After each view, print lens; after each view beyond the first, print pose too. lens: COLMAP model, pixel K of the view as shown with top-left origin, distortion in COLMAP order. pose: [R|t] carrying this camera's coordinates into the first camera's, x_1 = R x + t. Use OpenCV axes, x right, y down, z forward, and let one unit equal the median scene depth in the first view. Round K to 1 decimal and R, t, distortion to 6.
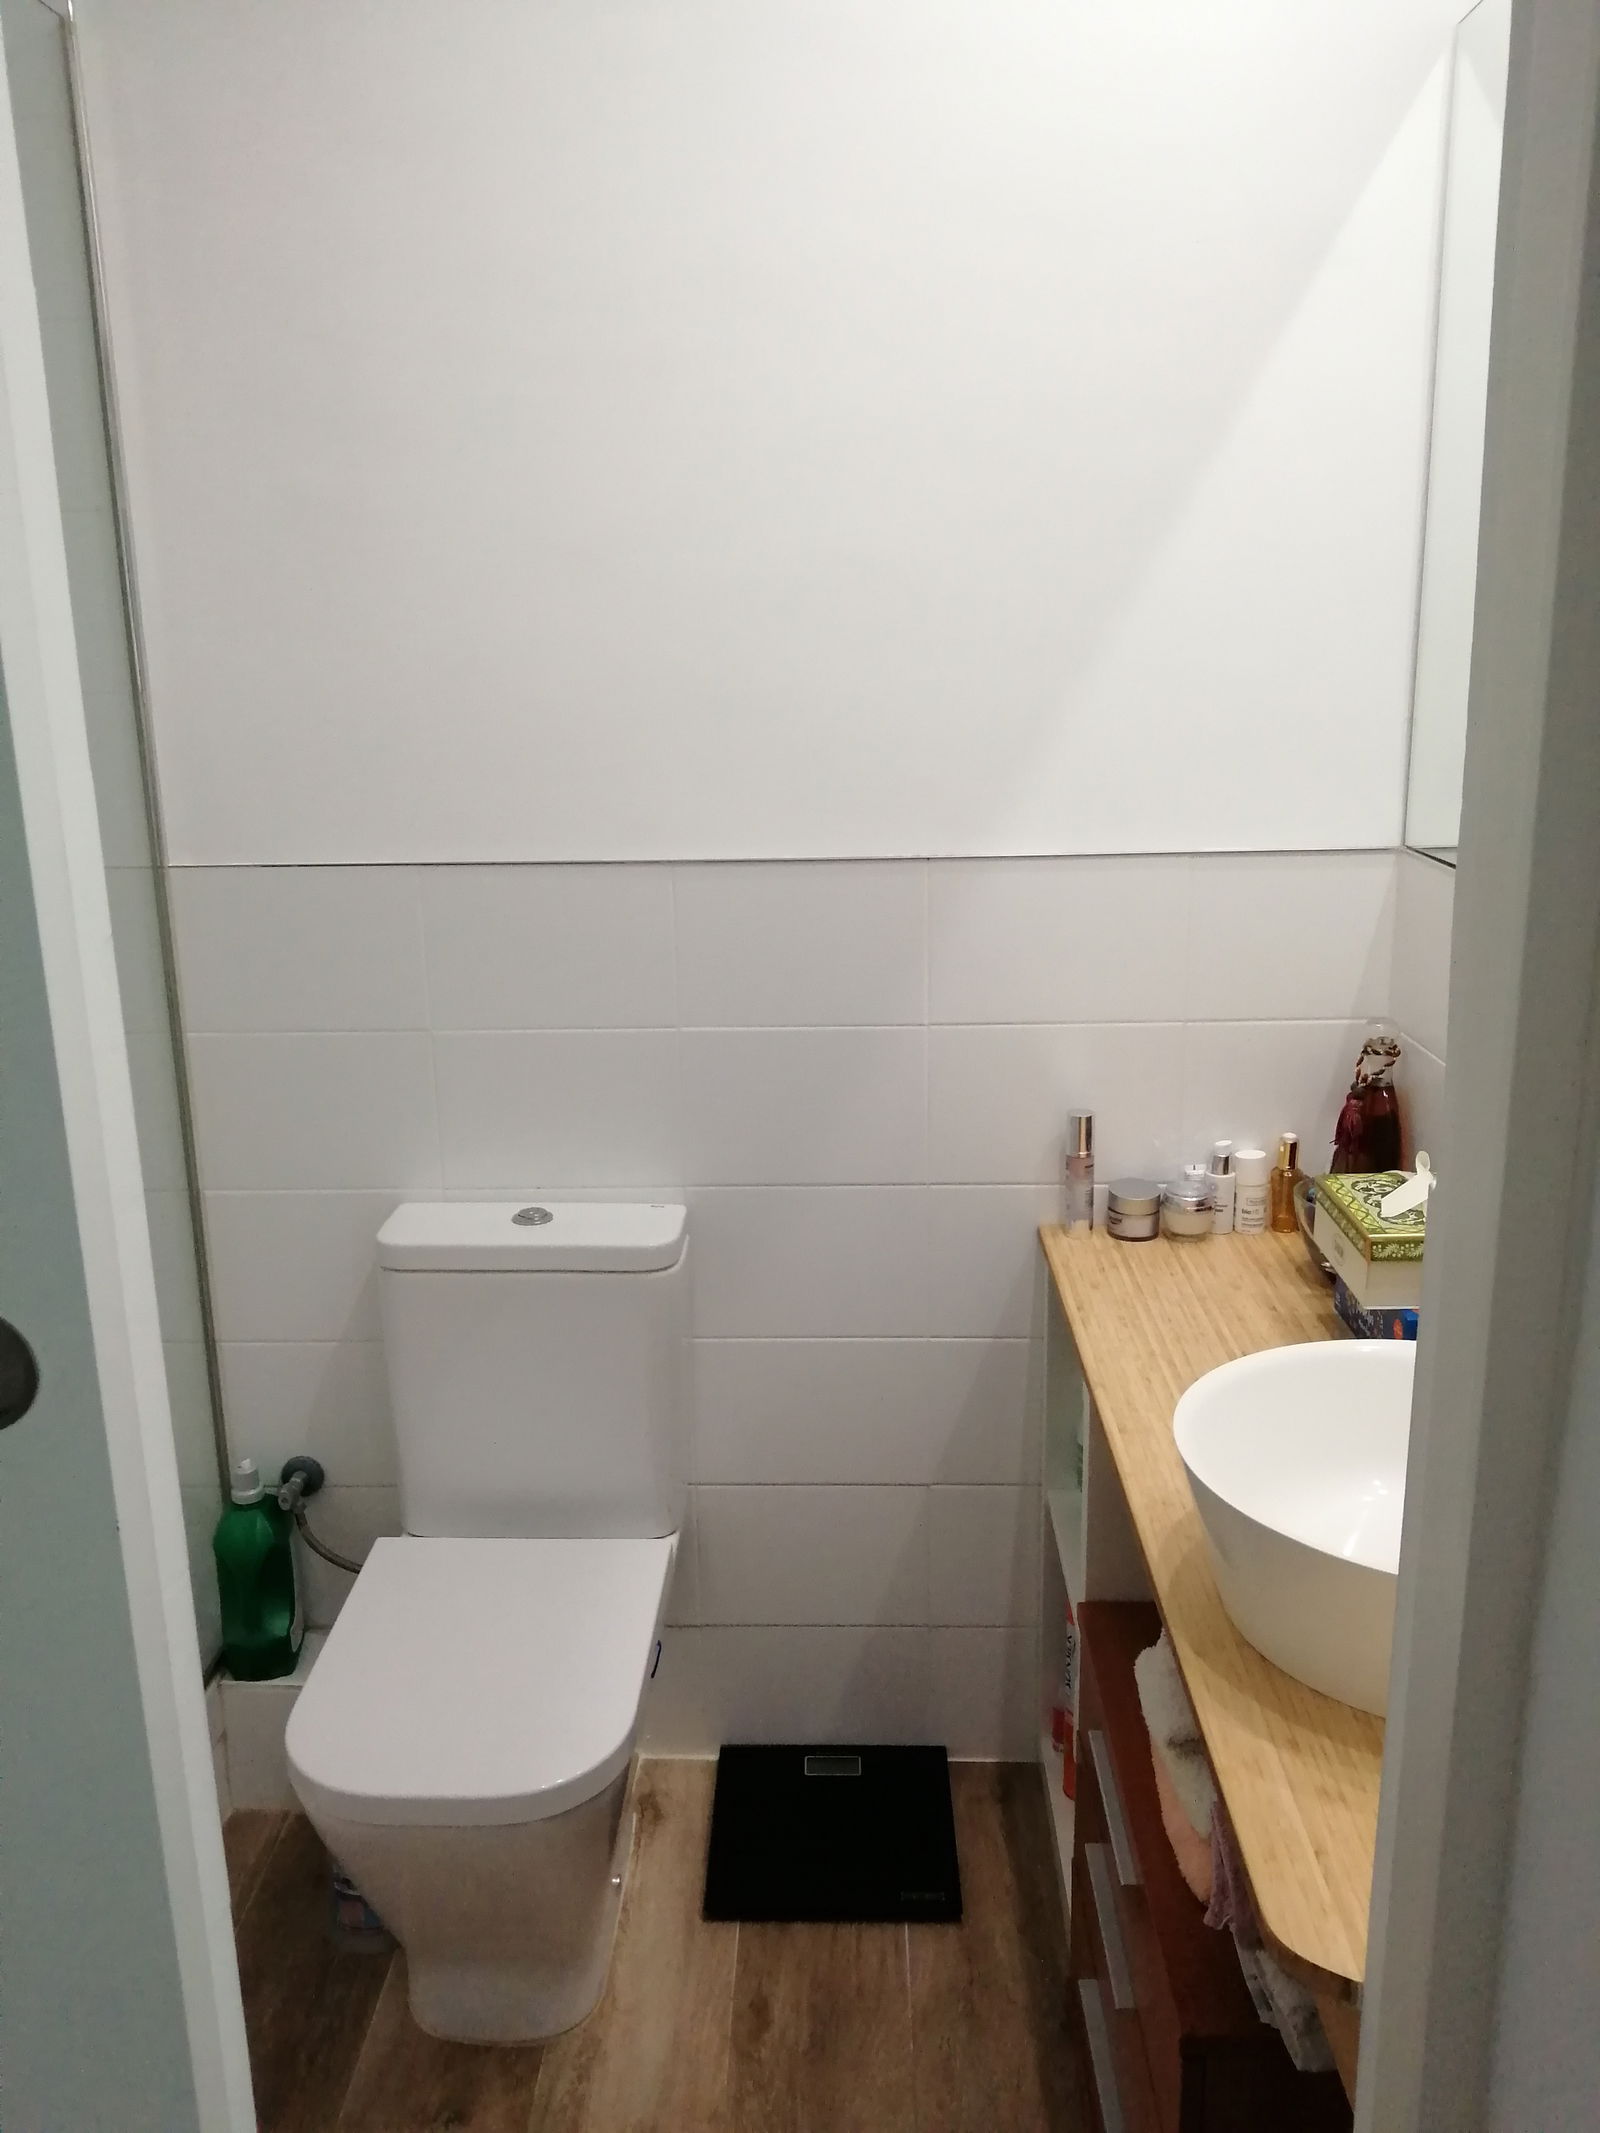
lens RADIAL K [[1684.5, 0, 800.0], [0, 1684.5, 1066.5], [0, 0, 1]] dist [0.044285, -0.105386]
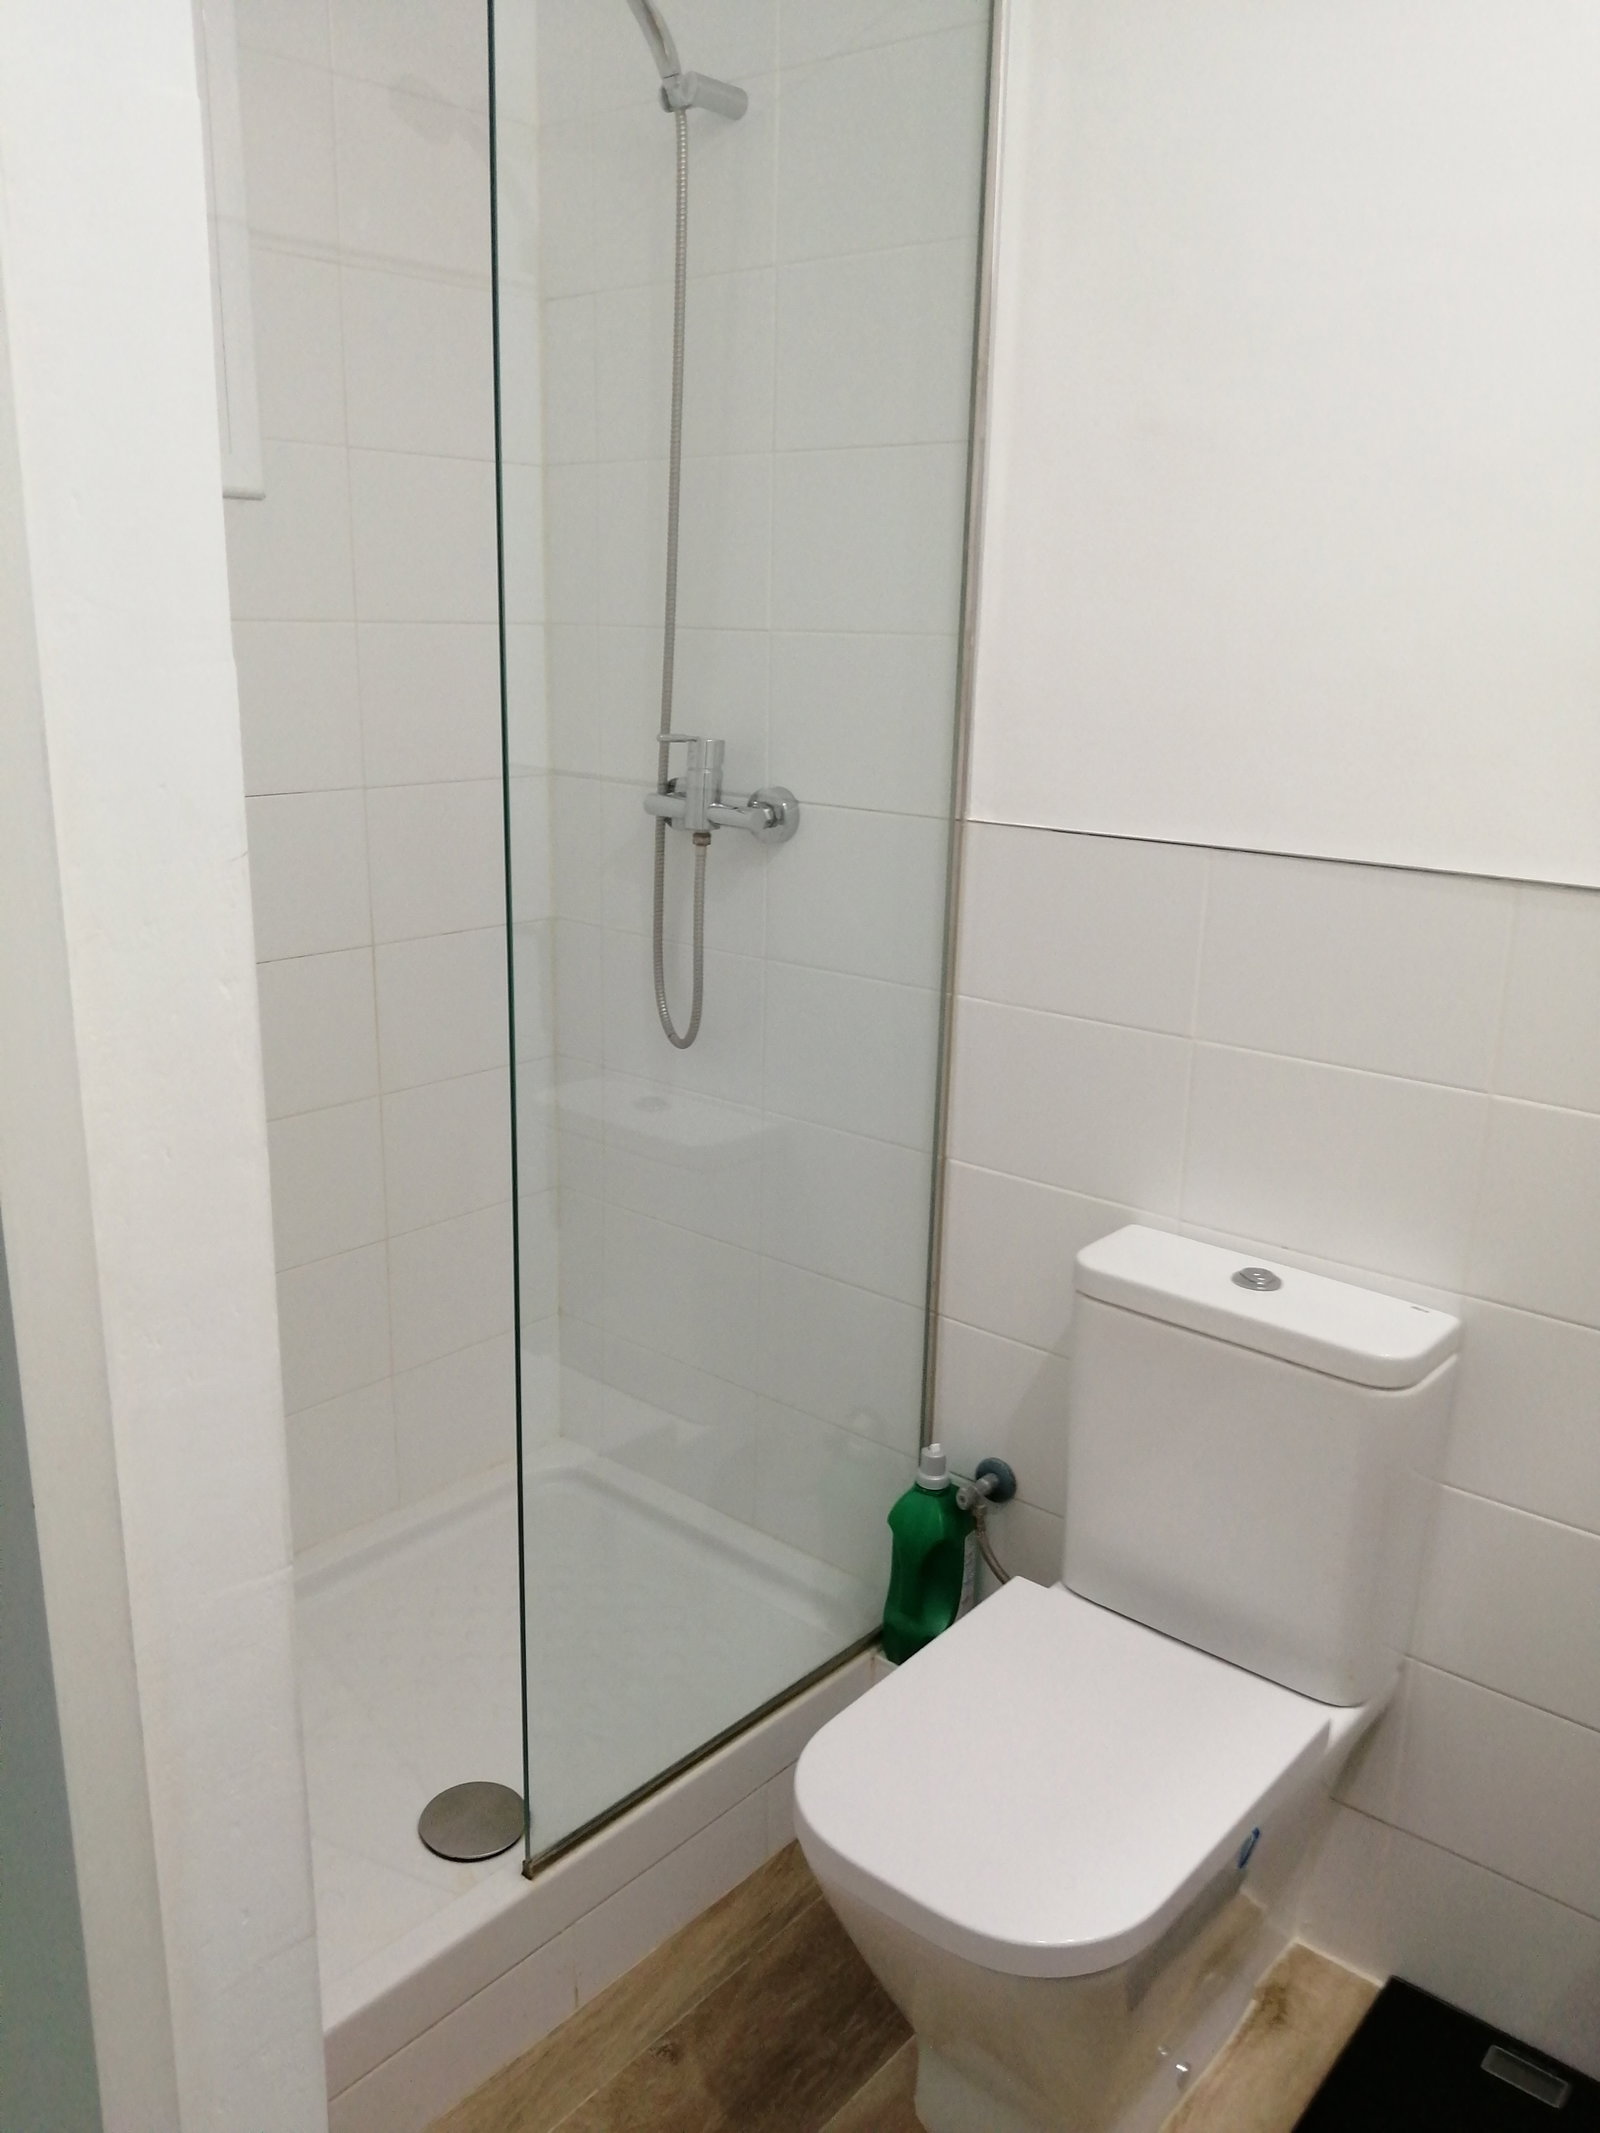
lens RADIAL K [[1684.5, 0, 800.0], [0, 1684.5, 1066.5], [0, 0, 1]] dist [0.044285, -0.105386]
pose [[0.777461, 0.194977, -0.597945, 0.144650], [-0.187824, 0.979325, 0.075125, -0.034560], [0.600230, 0.053902, 0.798009, 0.183050]]
